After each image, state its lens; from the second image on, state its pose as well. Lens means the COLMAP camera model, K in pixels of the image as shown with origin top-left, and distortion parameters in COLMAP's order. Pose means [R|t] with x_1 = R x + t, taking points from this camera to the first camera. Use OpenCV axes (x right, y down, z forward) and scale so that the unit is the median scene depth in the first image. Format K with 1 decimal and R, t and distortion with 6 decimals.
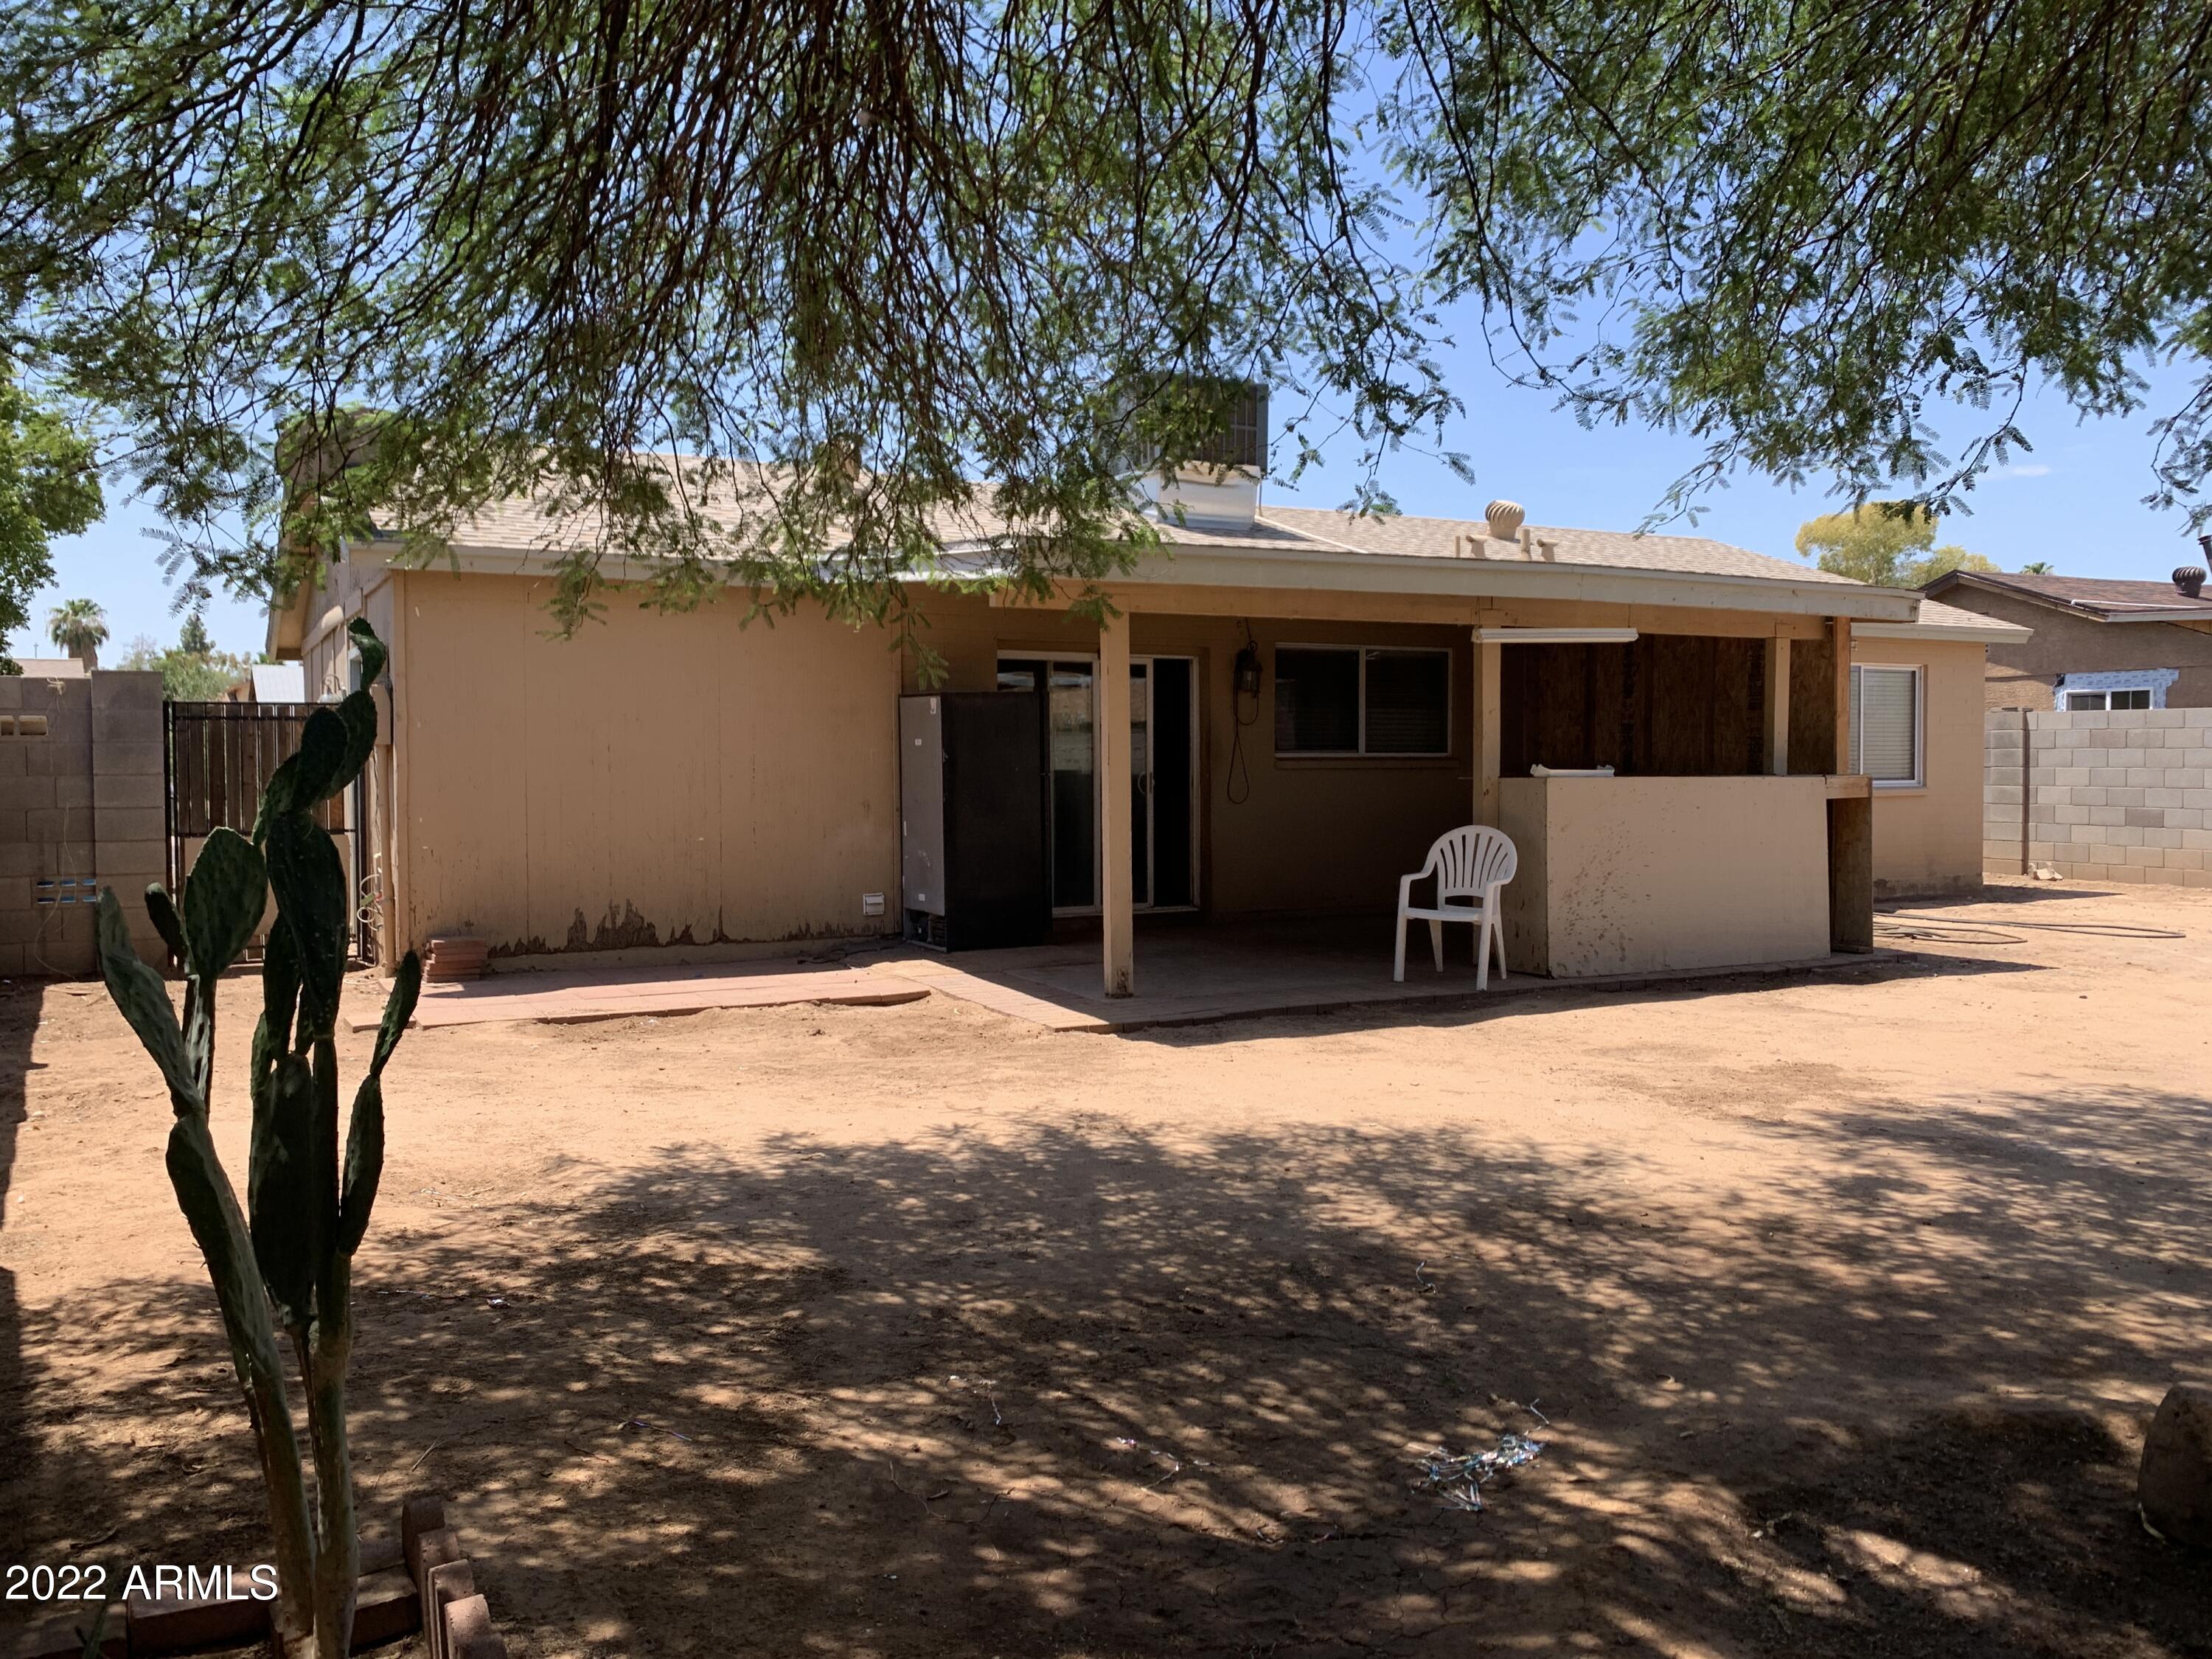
lens RADIAL K [[1692.9, 0, 1106.4], [0, 1692.9, 825.7], [0, 0, 1]] dist [0.012594, 0.001115]
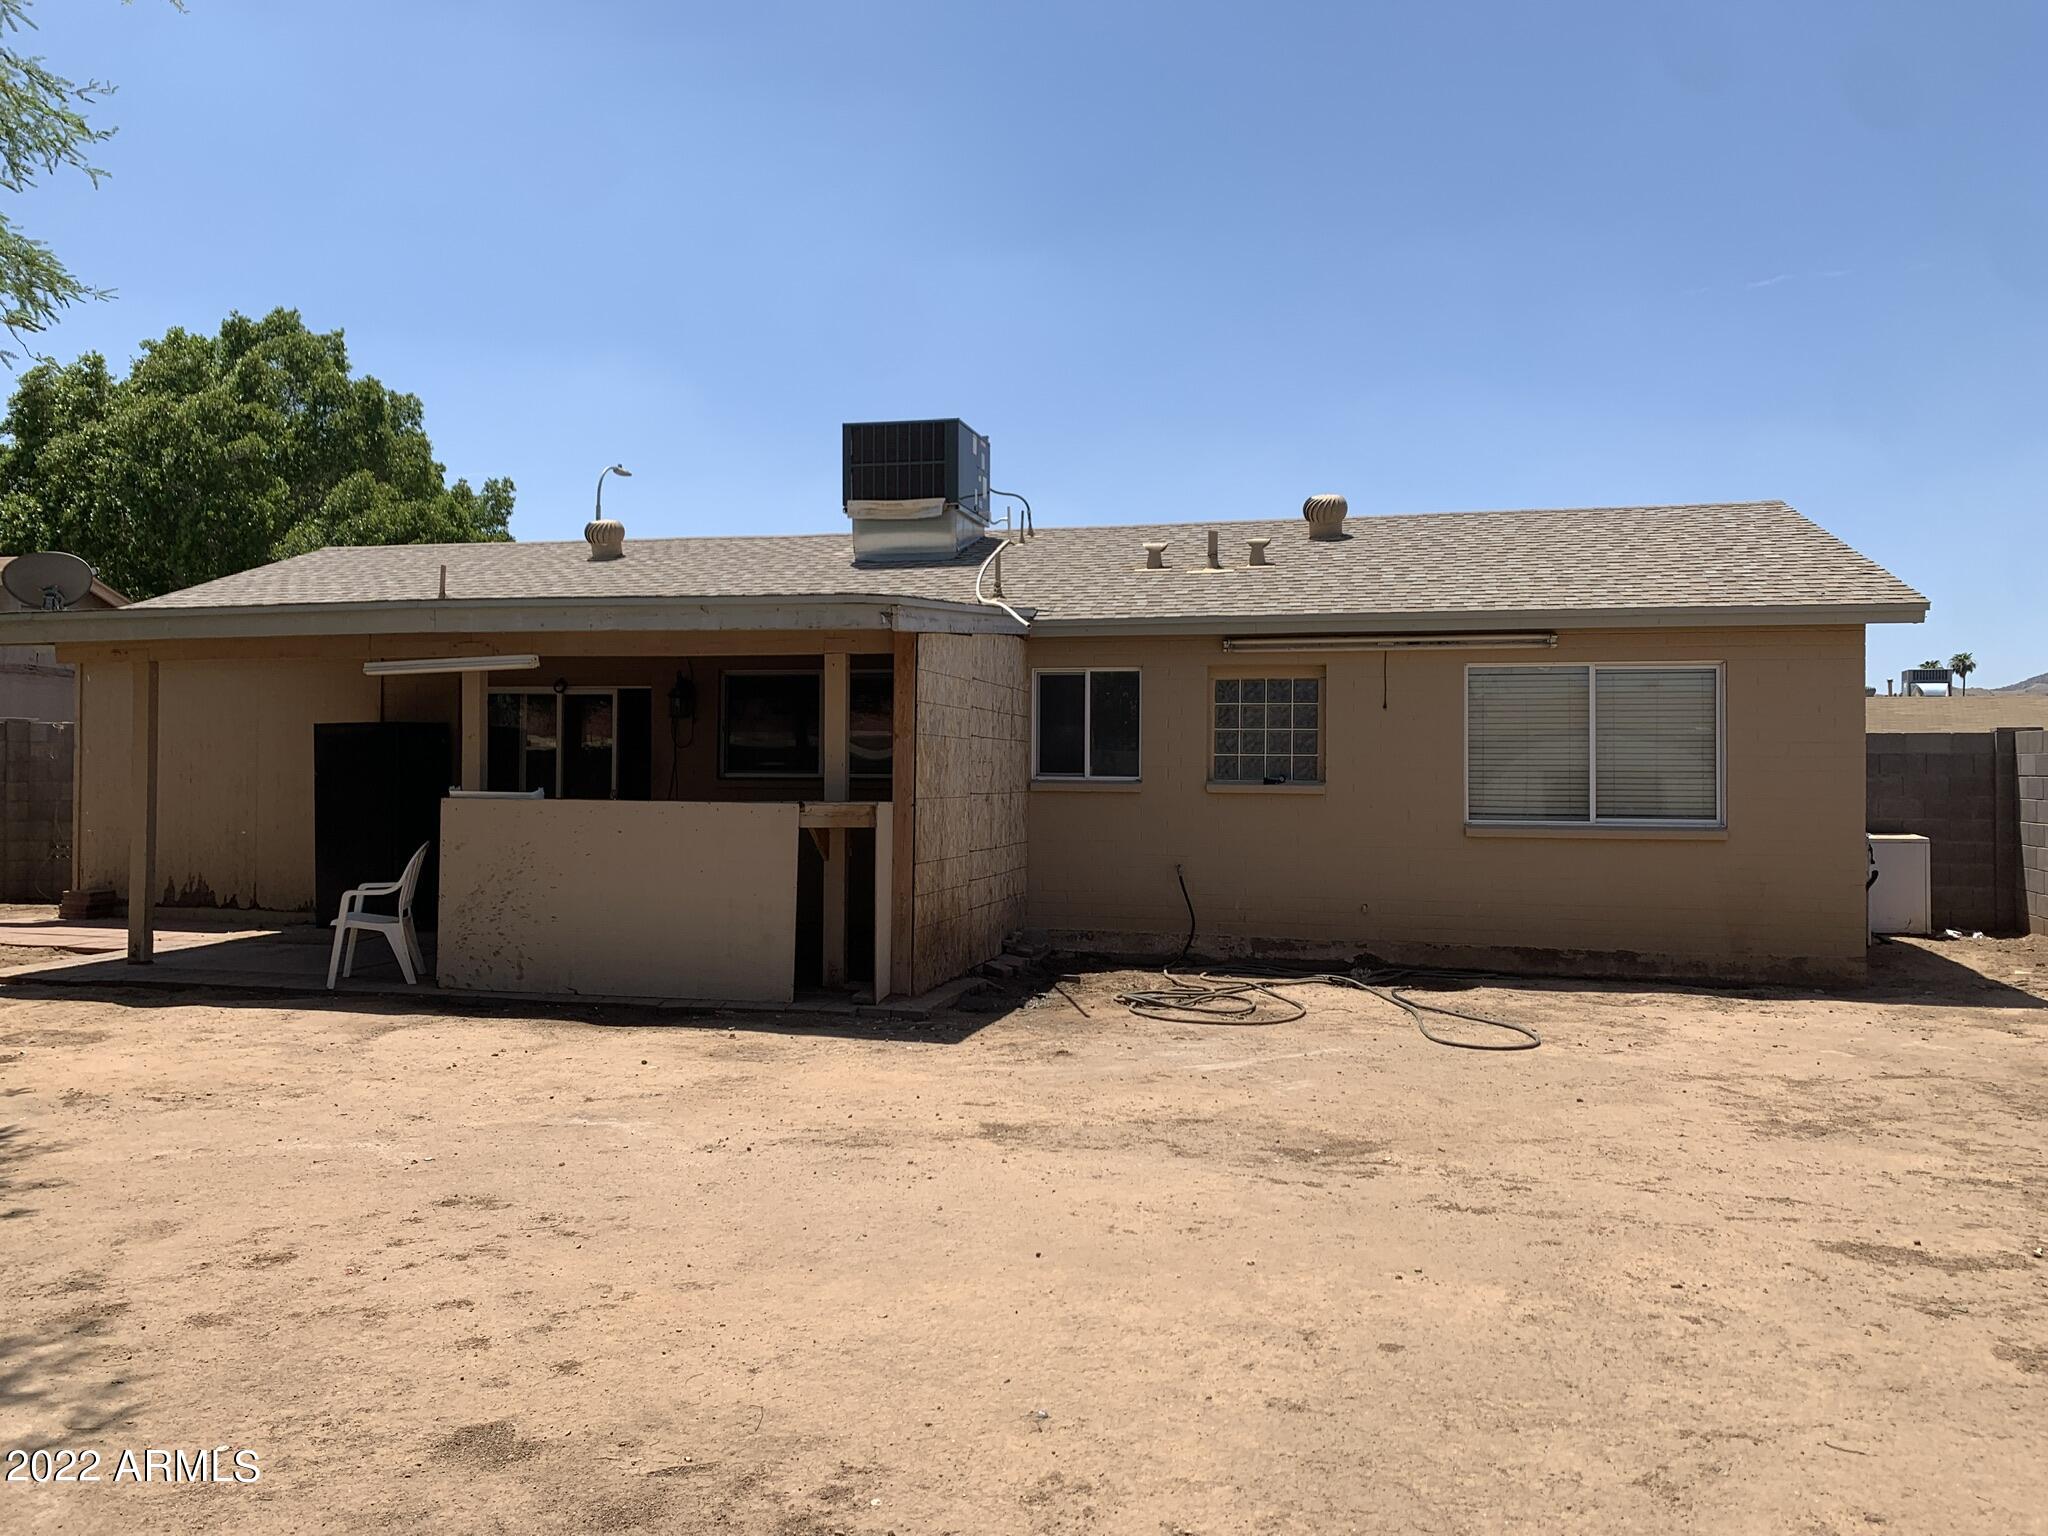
lens RADIAL K [[1567.4, 0, 1024.8], [0, 1567.4, 768.6], [0, 0, 1]] dist [0.012594, 0.001115]
pose [[0.752145, 0.005956, -0.658971, 1.091901], [-0.035844, 0.998849, -0.031884, -0.026340], [0.658023, 0.047602, 0.751492, 0.454578]]
